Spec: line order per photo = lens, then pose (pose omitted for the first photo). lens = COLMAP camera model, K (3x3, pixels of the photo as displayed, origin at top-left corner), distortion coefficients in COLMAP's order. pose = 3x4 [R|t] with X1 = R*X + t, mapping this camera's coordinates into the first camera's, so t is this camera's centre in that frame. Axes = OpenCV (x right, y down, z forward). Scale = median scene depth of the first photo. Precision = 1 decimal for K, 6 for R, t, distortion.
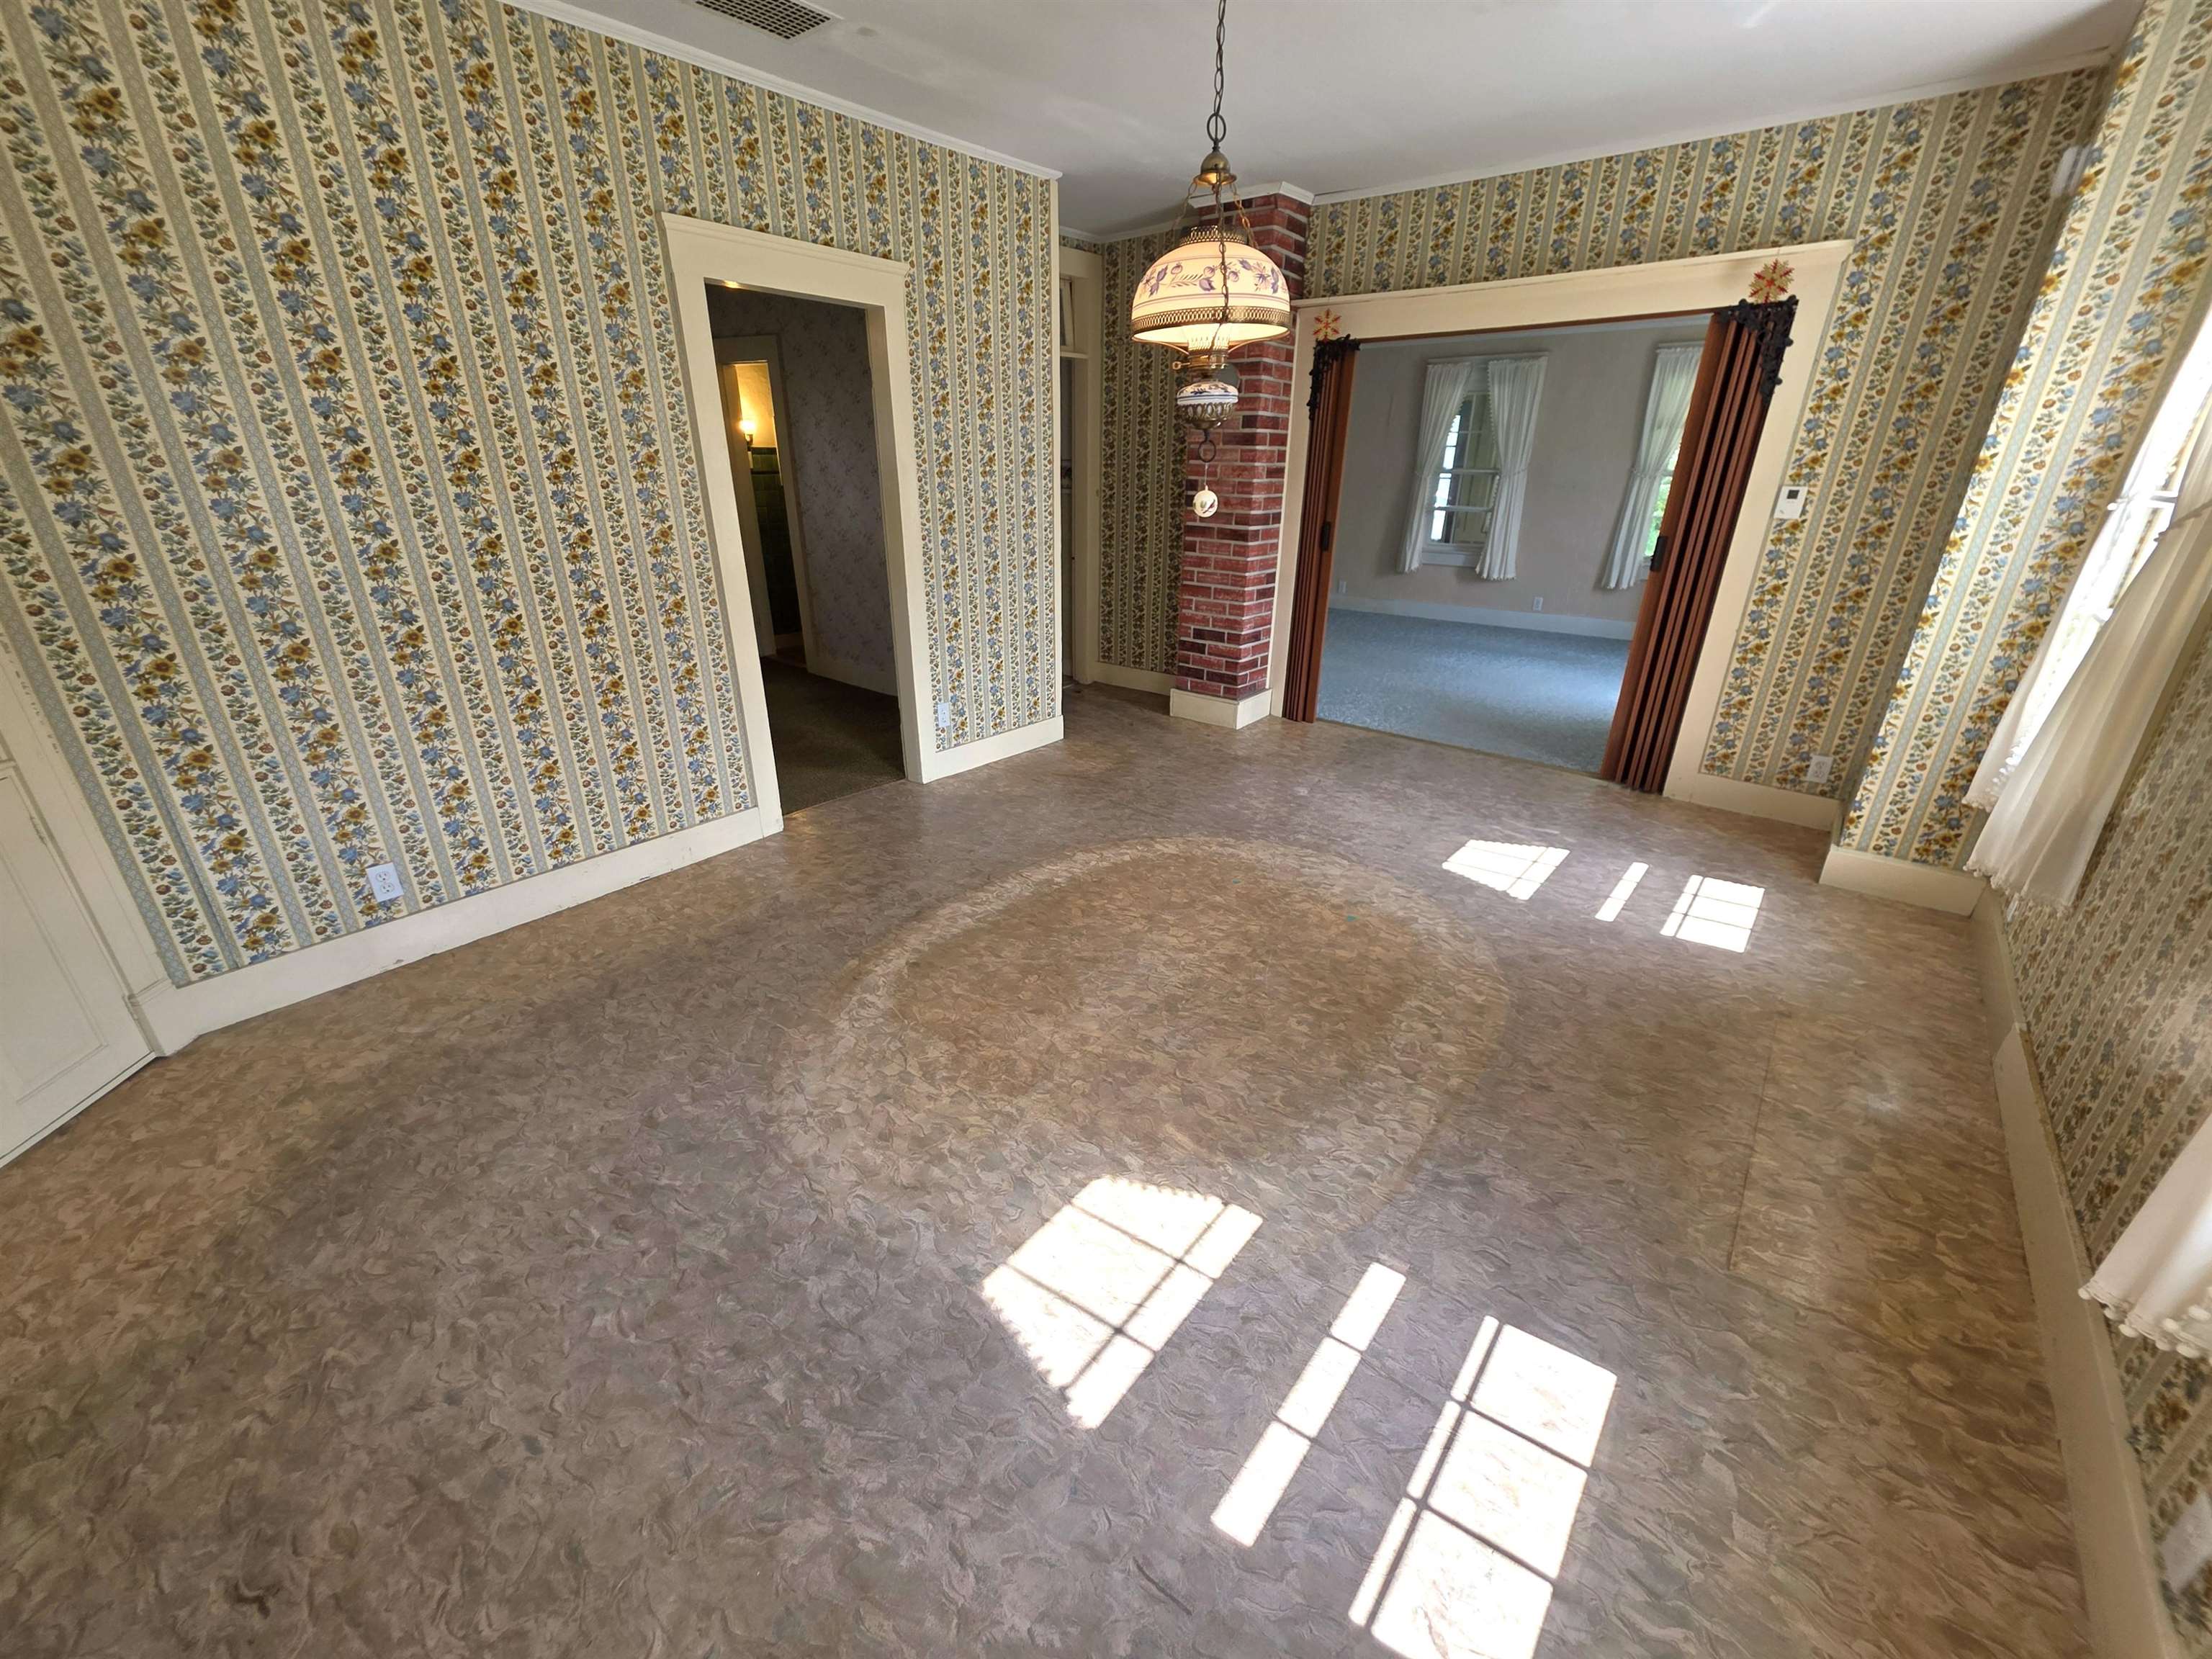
lens RADIAL K [[886.0, 0, 1117.6], [0, 886.0, 828.1], [0, 0, 1]] dist [0.001063, 0.000655]
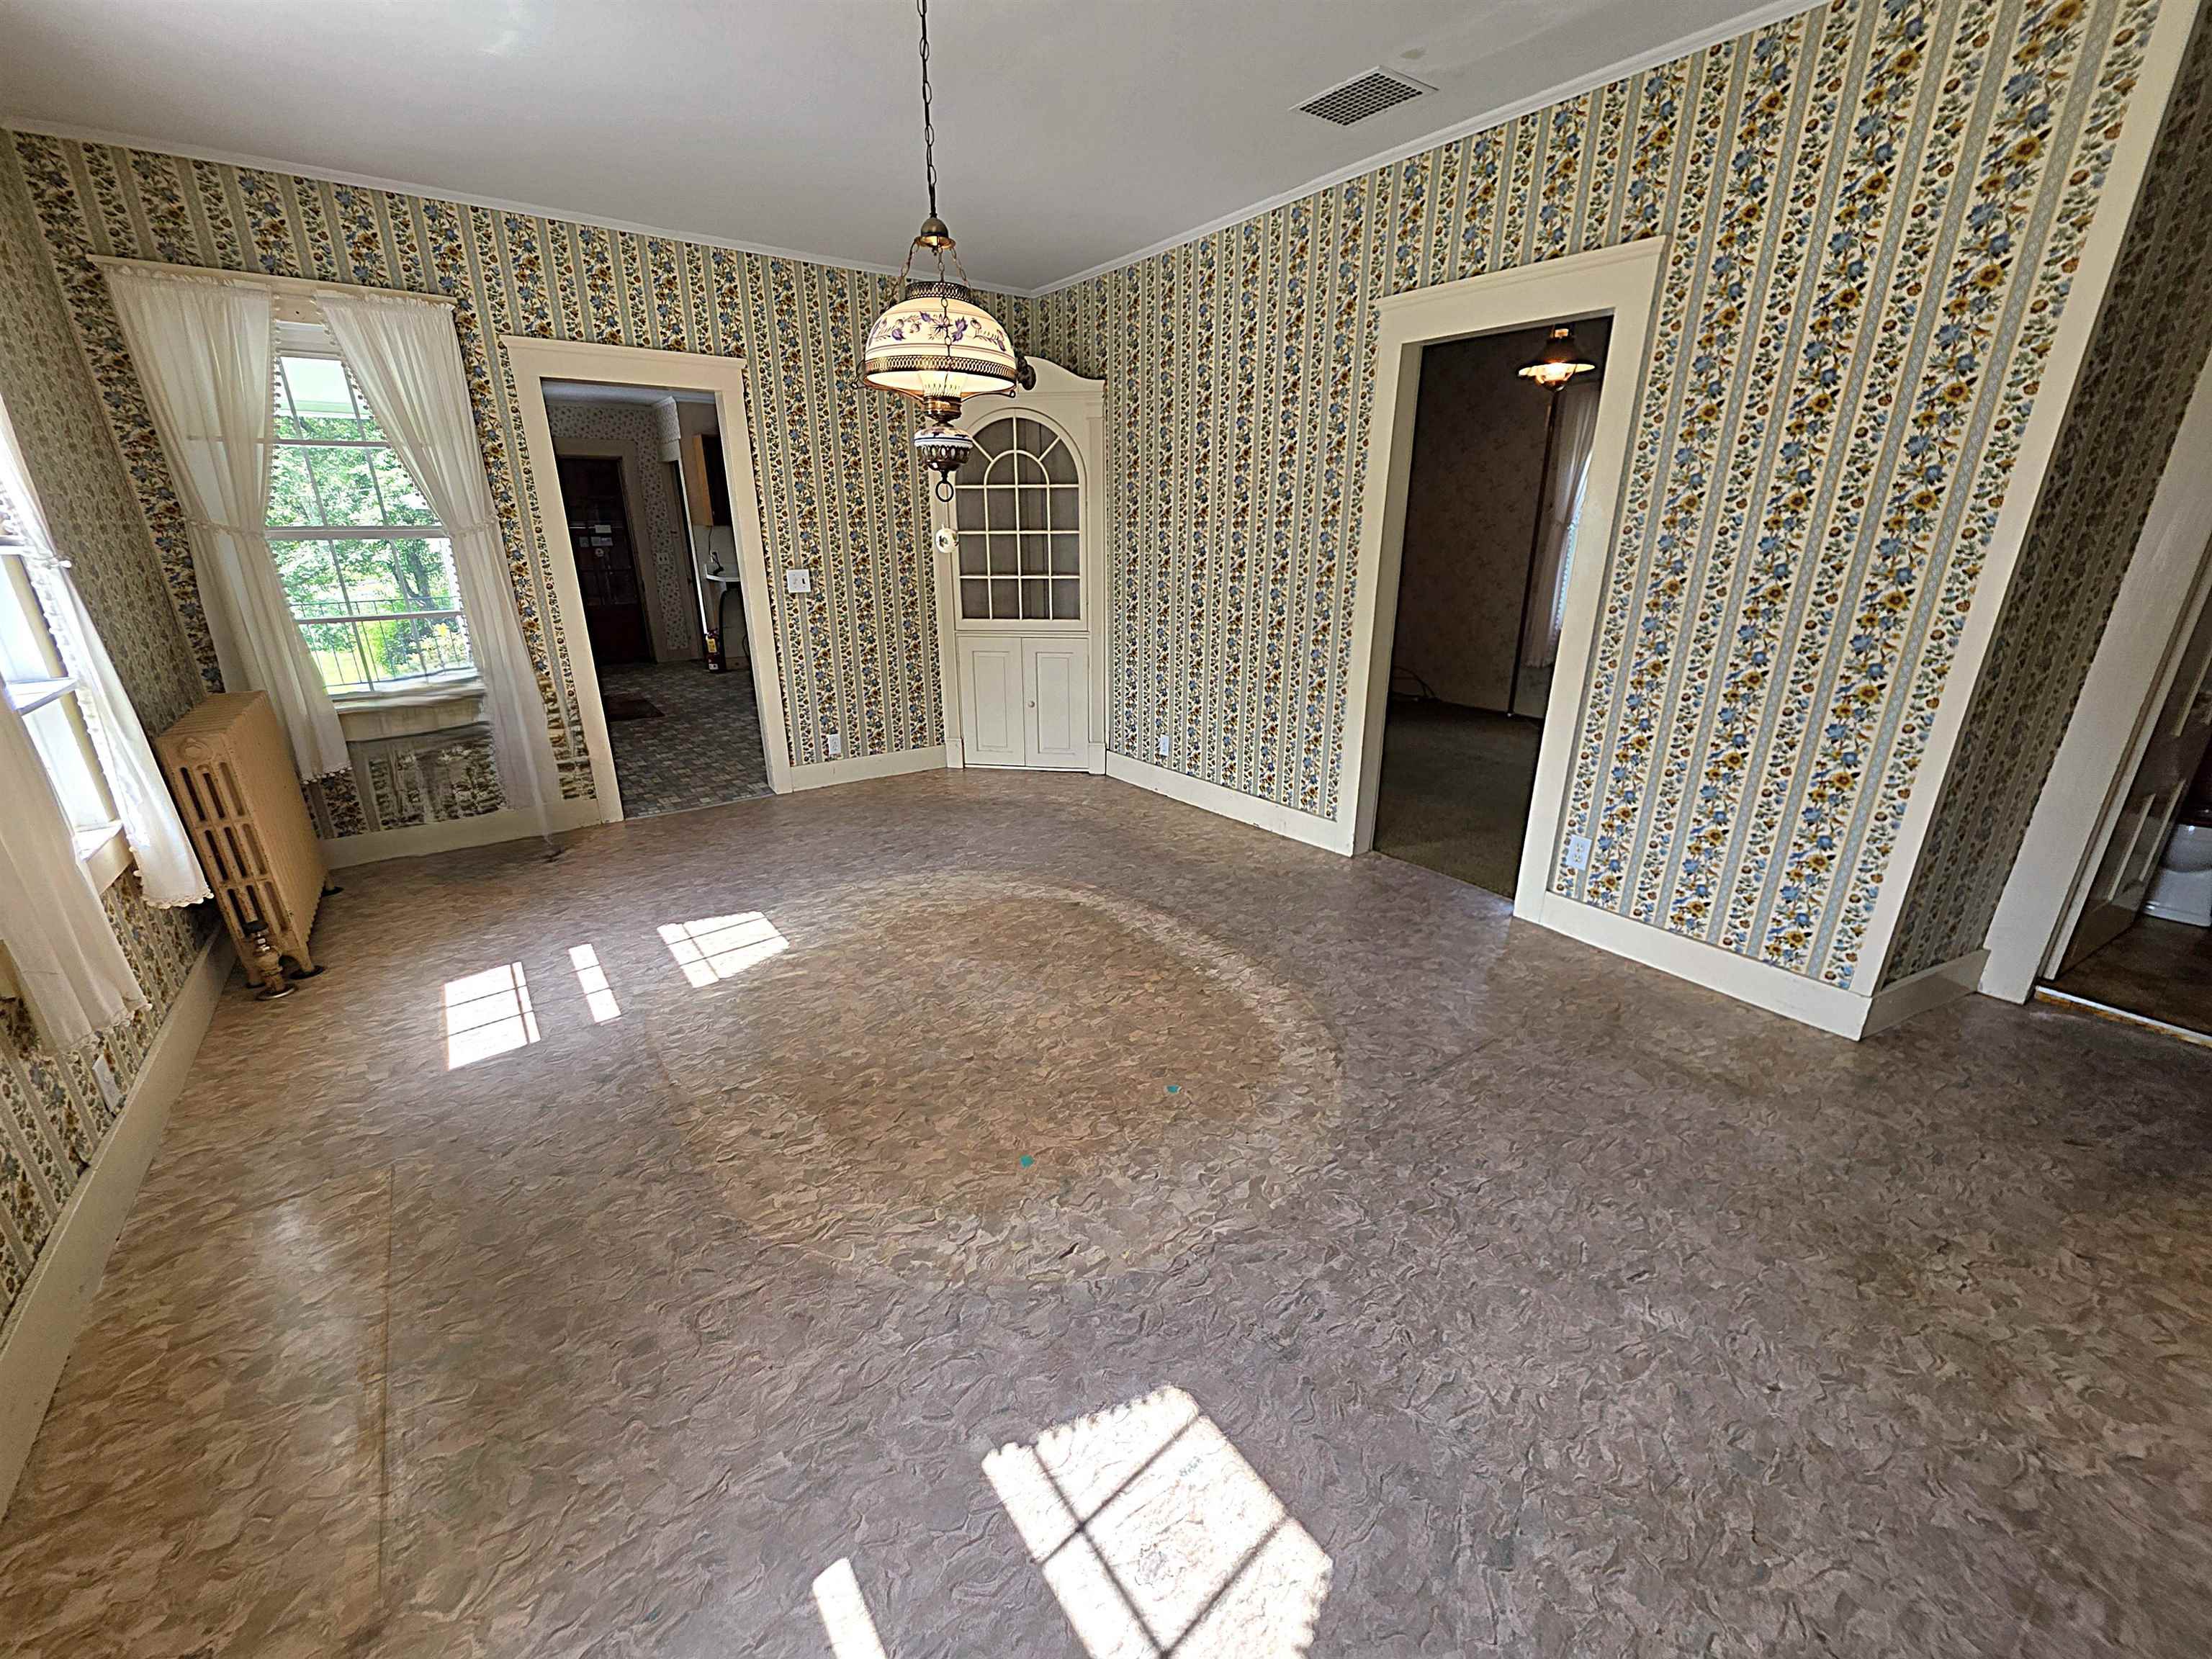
lens RADIAL K [[886.0, 0, 1085.8], [0, 886.0, 827.9], [0, 0, 1]] dist [0.001063, 0.000655]
pose [[-0.268887, 0.311674, -0.911350, 0.985583], [-0.370671, 0.839837, 0.396581, -0.494697], [0.888990, 0.444447, -0.110293, 1.254515]]
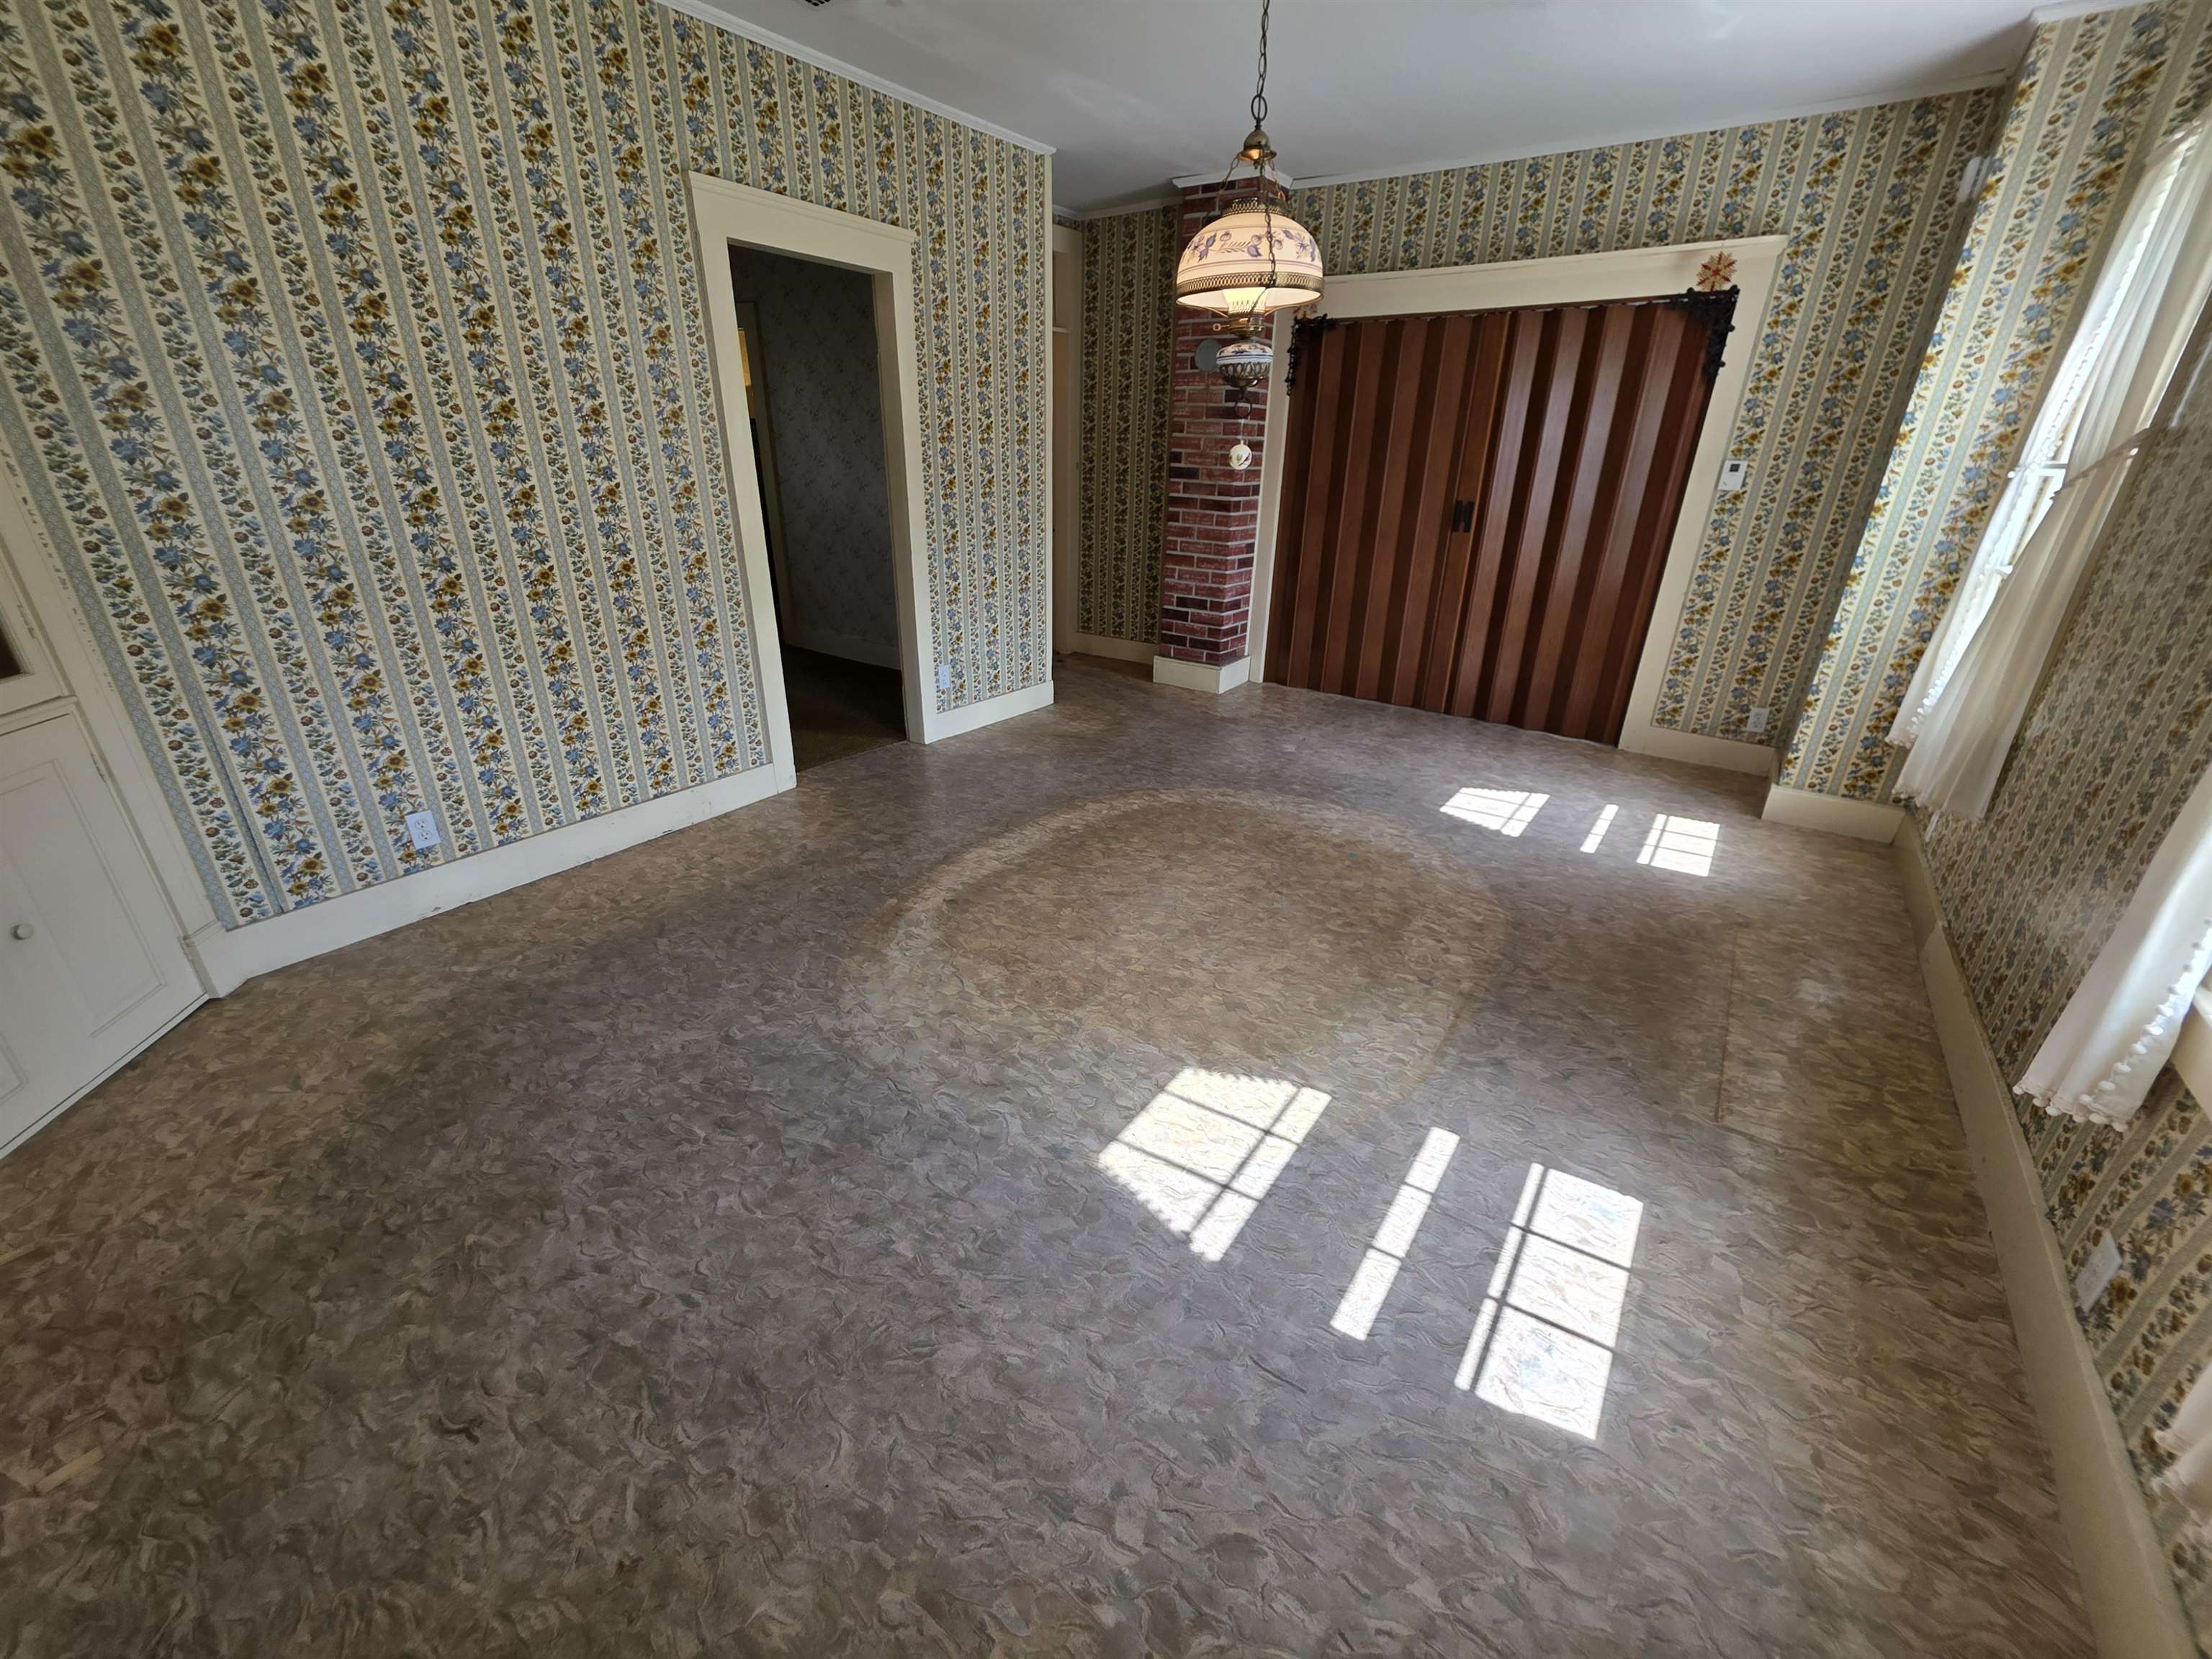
lens RADIAL K [[886.0, 0, 1121.4], [0, 886.0, 824.6], [0, 0, 1]] dist [0.001063, 0.000655]
pose [[0.997519, -0.015161, 0.068742, -0.113765], [0.014504, 0.999844, 0.010047, 0.062951], [-0.068883, -0.009025, 0.997584, -0.068477]]
